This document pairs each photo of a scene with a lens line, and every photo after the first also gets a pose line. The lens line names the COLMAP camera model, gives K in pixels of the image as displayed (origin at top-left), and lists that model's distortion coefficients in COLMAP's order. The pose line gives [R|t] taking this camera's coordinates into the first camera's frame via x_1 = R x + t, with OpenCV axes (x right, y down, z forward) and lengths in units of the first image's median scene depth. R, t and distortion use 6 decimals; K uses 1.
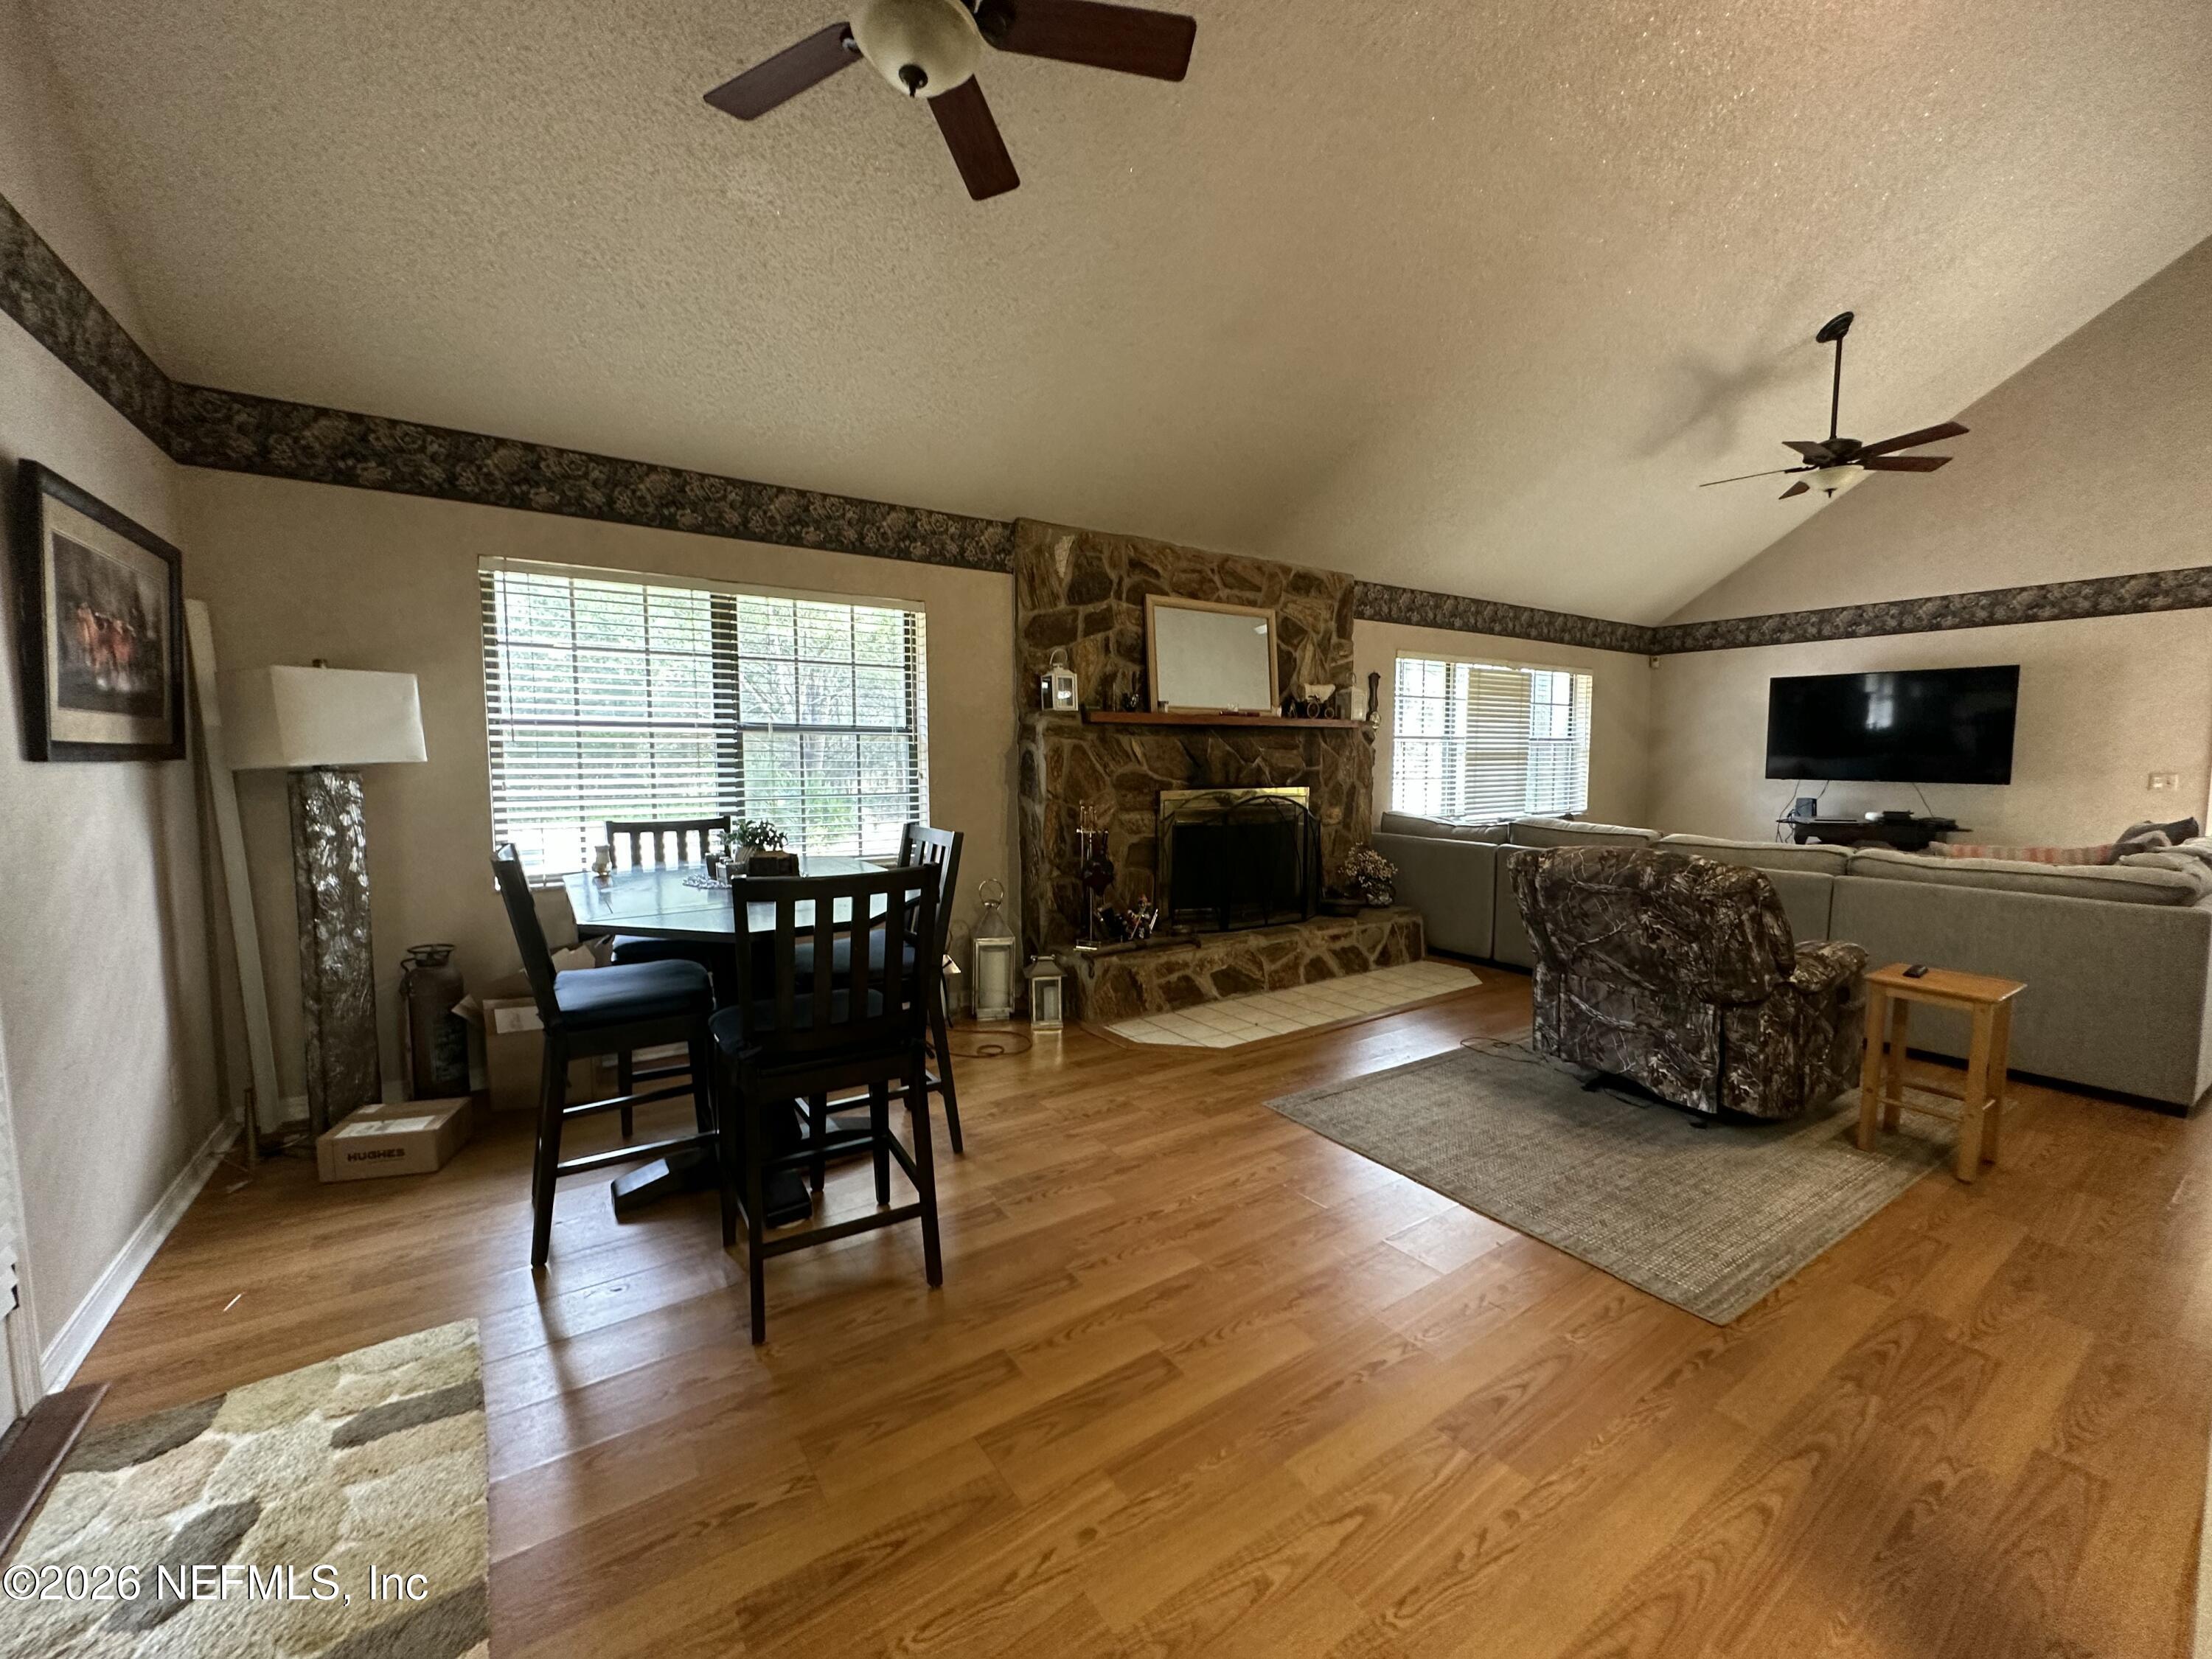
lens RADIAL K [[887.0, 0, 1100.9], [0, 887.0, 827.0], [0, 0, 1]] dist [-0.001064, -0.000164]
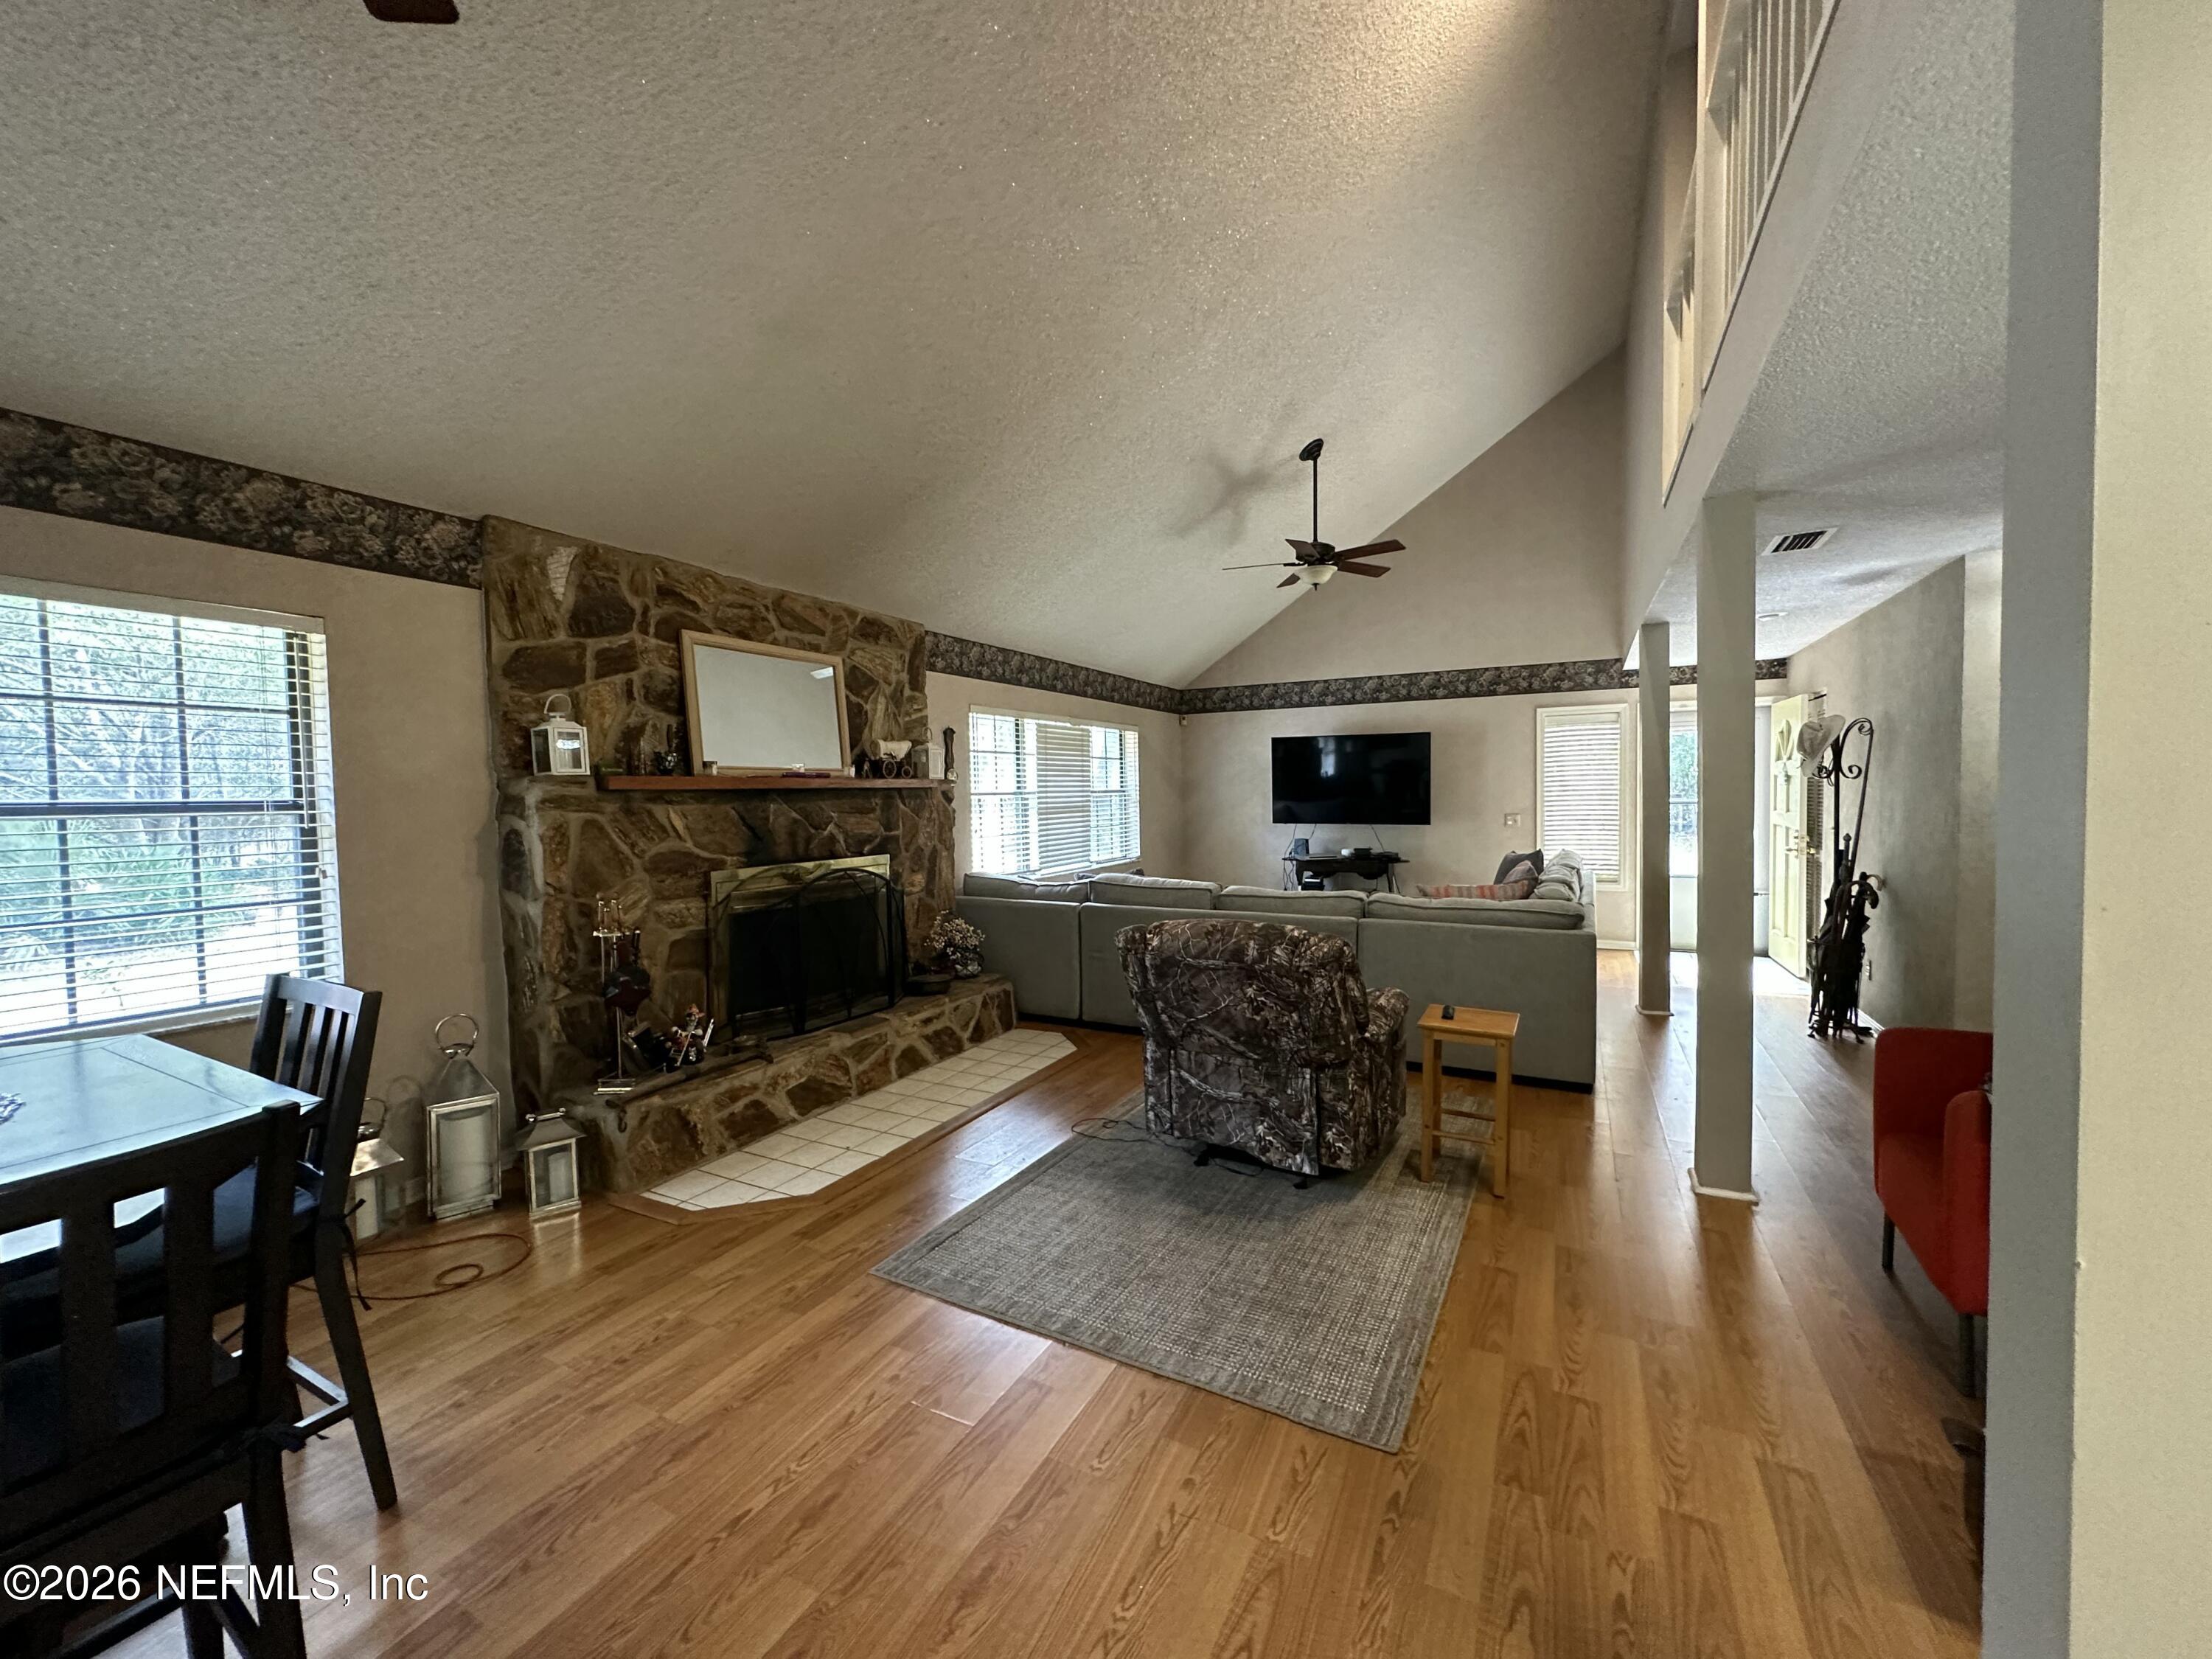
lens RADIAL K [[887.0, 0, 1100.9], [0, 887.0, 827.0], [0, 0, 1]] dist [-0.001064, -0.000164]
pose [[0.881531, -0.031984, 0.471042, 0.000981], [0.053638, 0.998028, -0.032613, -0.036362], [-0.469070, 0.054015, 0.881508, 0.118093]]
